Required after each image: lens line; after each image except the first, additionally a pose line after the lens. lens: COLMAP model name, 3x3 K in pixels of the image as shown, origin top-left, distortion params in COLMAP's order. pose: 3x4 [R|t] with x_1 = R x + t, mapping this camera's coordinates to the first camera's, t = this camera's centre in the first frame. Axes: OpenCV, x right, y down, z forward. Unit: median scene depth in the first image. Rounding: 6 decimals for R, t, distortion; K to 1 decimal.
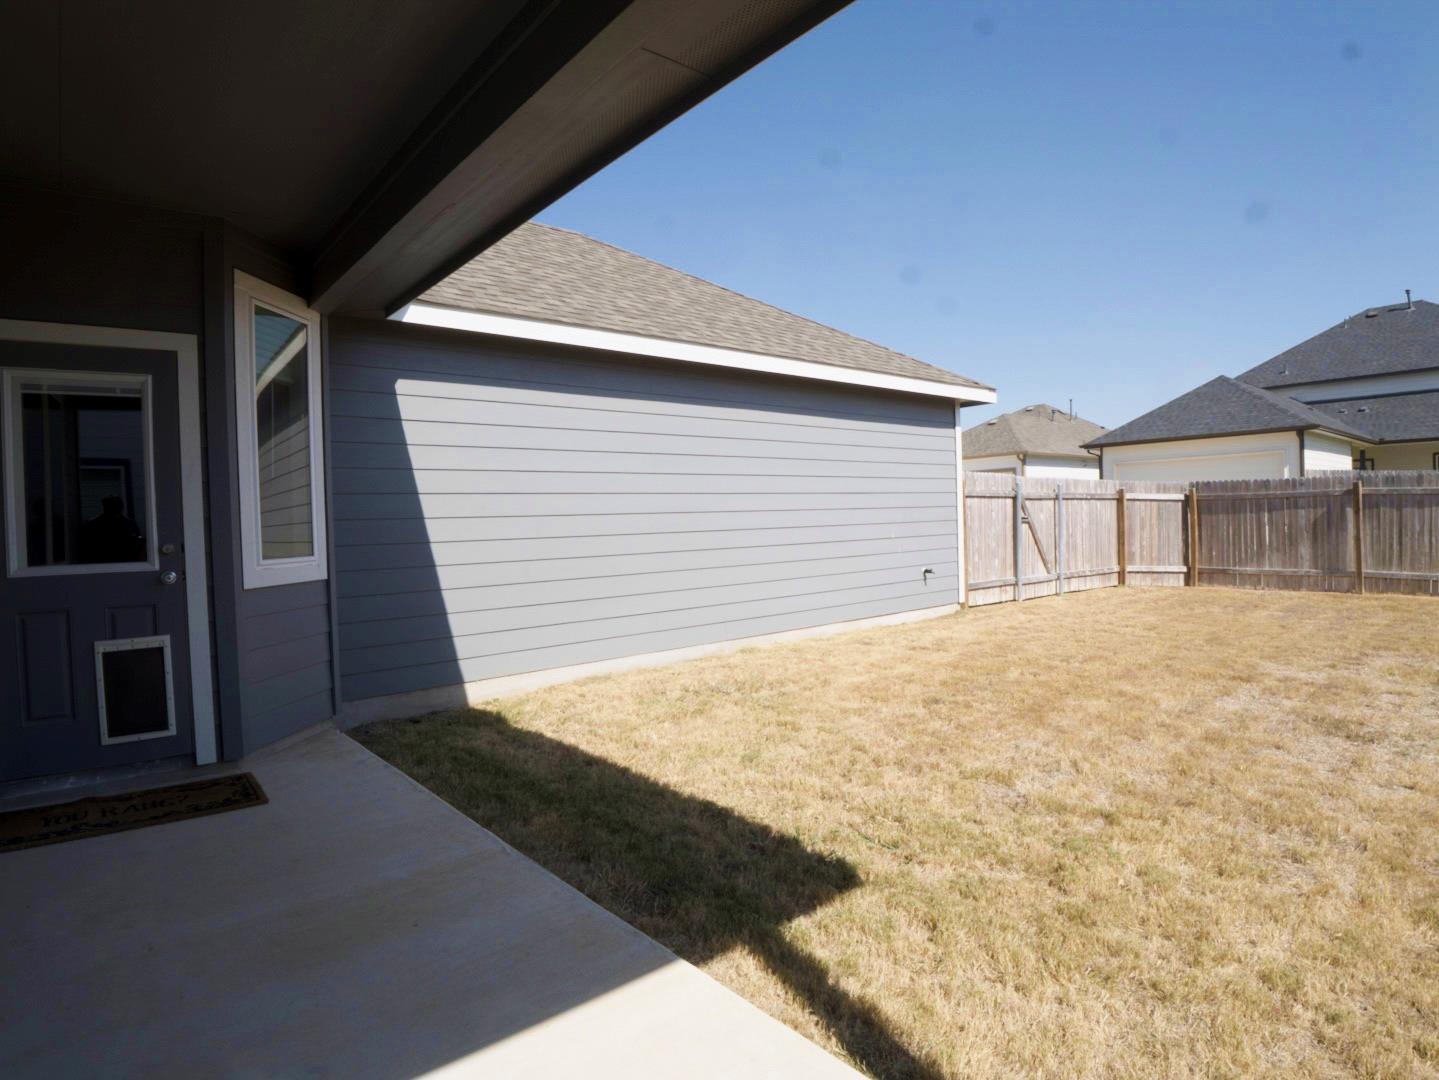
lens RADIAL K [[752.7, 0, 719.5], [0, 752.7, 540.0], [0, 0, 1]] dist [-0.000358, -0.000019]
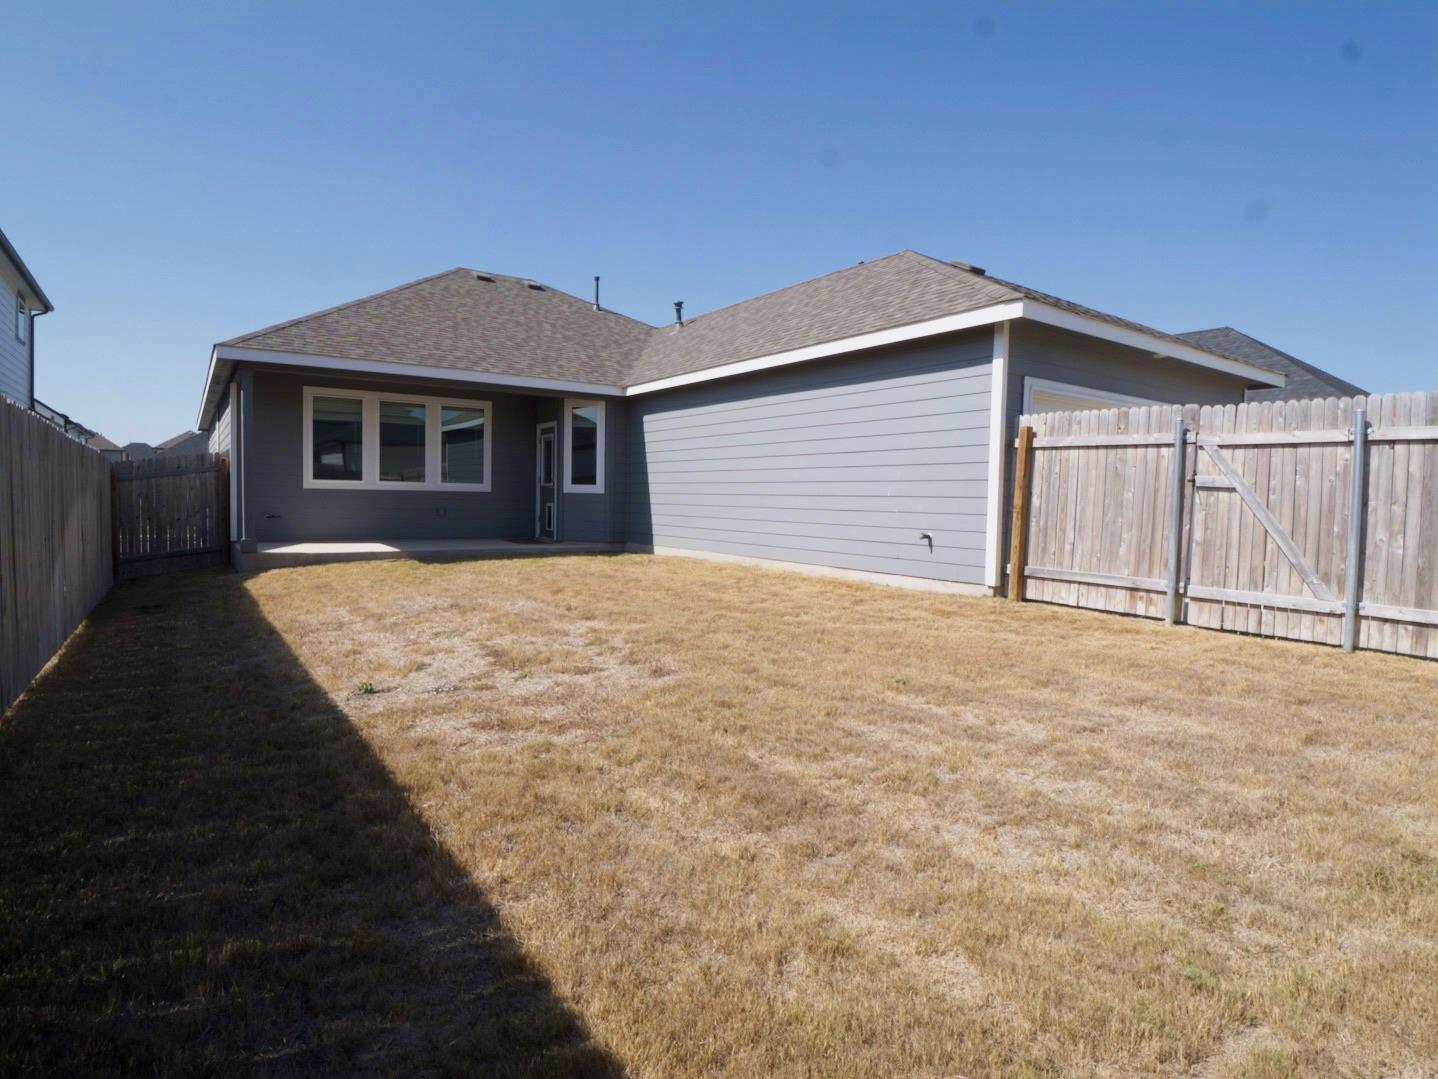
lens RADIAL K [[752.2, 0, 719.0], [0, 752.2, 539.5], [0, 0, 1]] dist [-0.000358, -0.000019]
pose [[-0.056172, 0.090797, -0.994284, 1.263630], [-0.035806, 0.995033, 0.092888, -0.031472], [0.997779, 0.040819, -0.052642, 0.865048]]
